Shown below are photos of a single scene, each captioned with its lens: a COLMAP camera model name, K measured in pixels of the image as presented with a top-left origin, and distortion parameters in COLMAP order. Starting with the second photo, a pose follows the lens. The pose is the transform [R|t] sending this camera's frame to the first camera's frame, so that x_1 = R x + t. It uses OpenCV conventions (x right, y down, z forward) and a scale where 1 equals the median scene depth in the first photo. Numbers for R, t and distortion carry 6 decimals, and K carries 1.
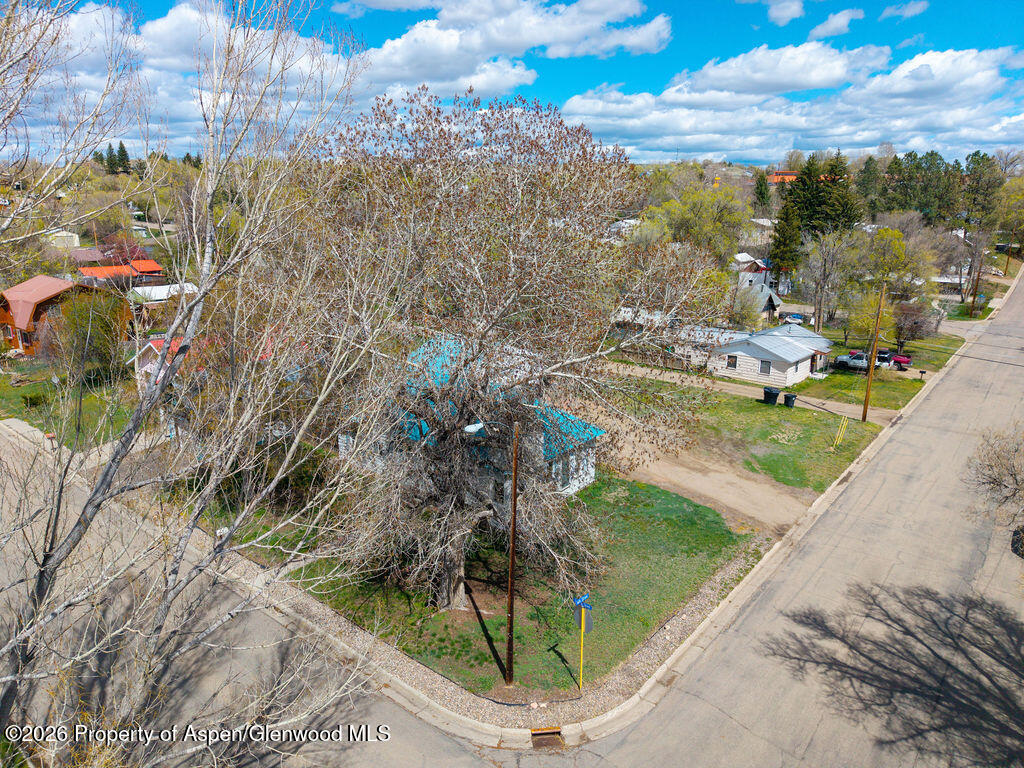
lens RADIAL K [[686.0, 0, 509.0], [0, 686.0, 381.9], [0, 0, 1]] dist [0.004016, -0.002441]
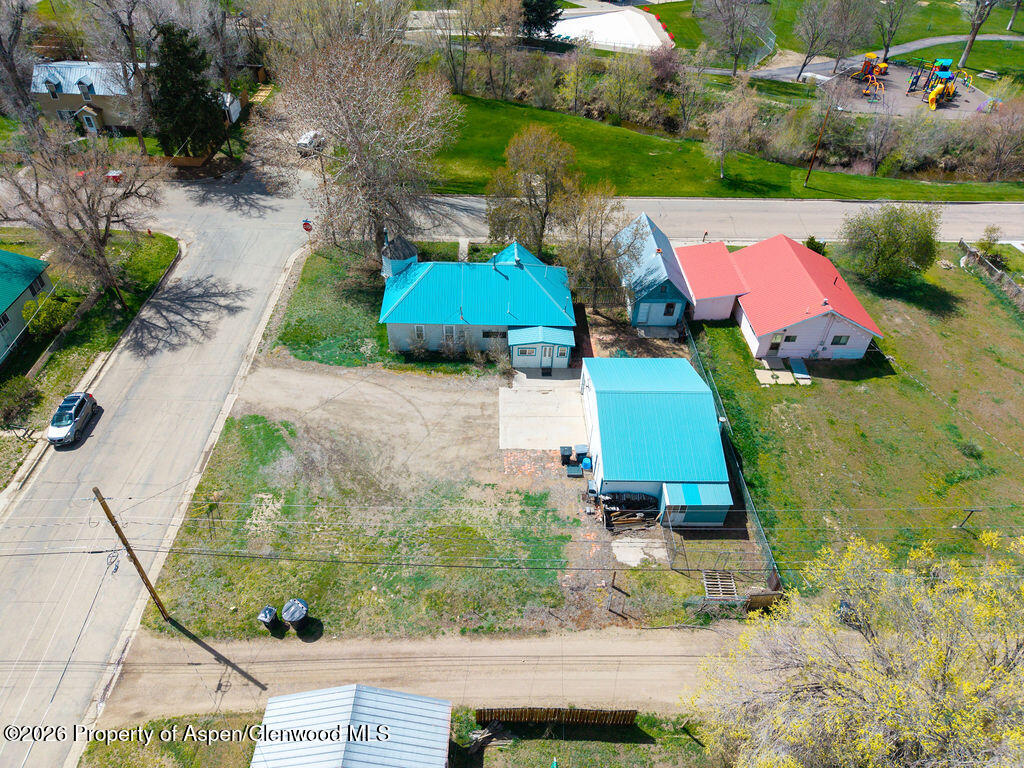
lens RADIAL K [[686.0, 0, 509.0], [0, 686.0, 381.9], [0, 0, 1]] dist [0.004016, -0.002441]
pose [[-0.761561, 0.399721, -0.510145, 0.969897], [-0.200250, 0.603500, 0.771808, -1.342633], [0.616381, 0.689935, -0.379558, 2.496613]]
